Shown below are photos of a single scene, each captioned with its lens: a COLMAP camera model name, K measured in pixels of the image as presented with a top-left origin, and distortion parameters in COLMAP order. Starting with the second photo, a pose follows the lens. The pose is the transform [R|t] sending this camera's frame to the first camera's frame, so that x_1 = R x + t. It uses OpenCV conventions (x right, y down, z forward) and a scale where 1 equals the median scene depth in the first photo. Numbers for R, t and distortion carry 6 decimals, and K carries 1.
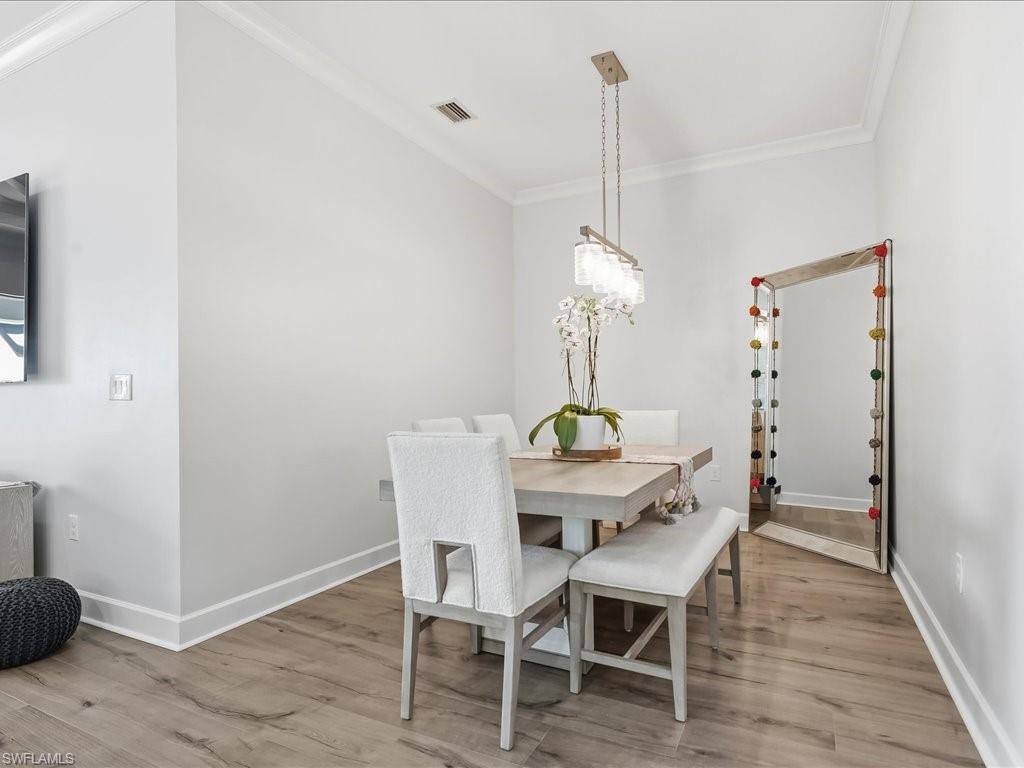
lens RADIAL K [[567.8, 0, 506.5], [0, 567.8, 393.5], [0, 0, 1]] dist [0.006282, -0.003035]
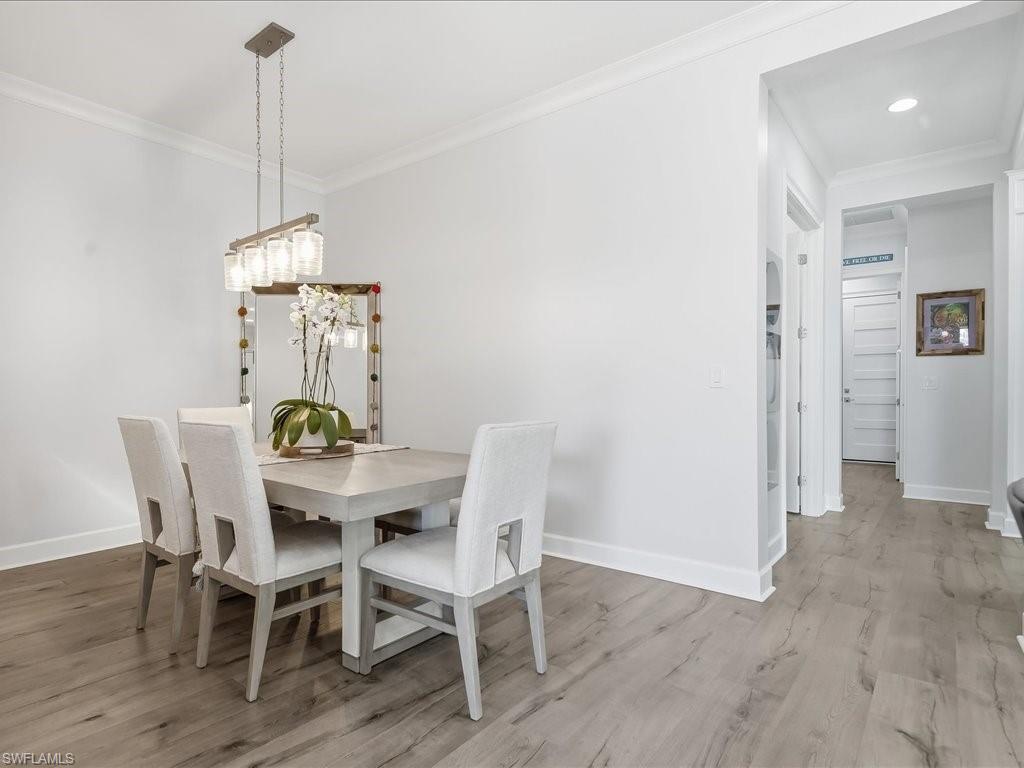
lens RADIAL K [[567.8, 0, 505.4], [0, 567.8, 388.2], [0, 0, 1]] dist [0.006282, -0.003035]
pose [[0.188311, 0.013057, 0.982023, -0.750146], [-0.000015, 0.999912, -0.013292, 0.012921], [-0.982109, 0.002488, 0.188294, 0.510911]]
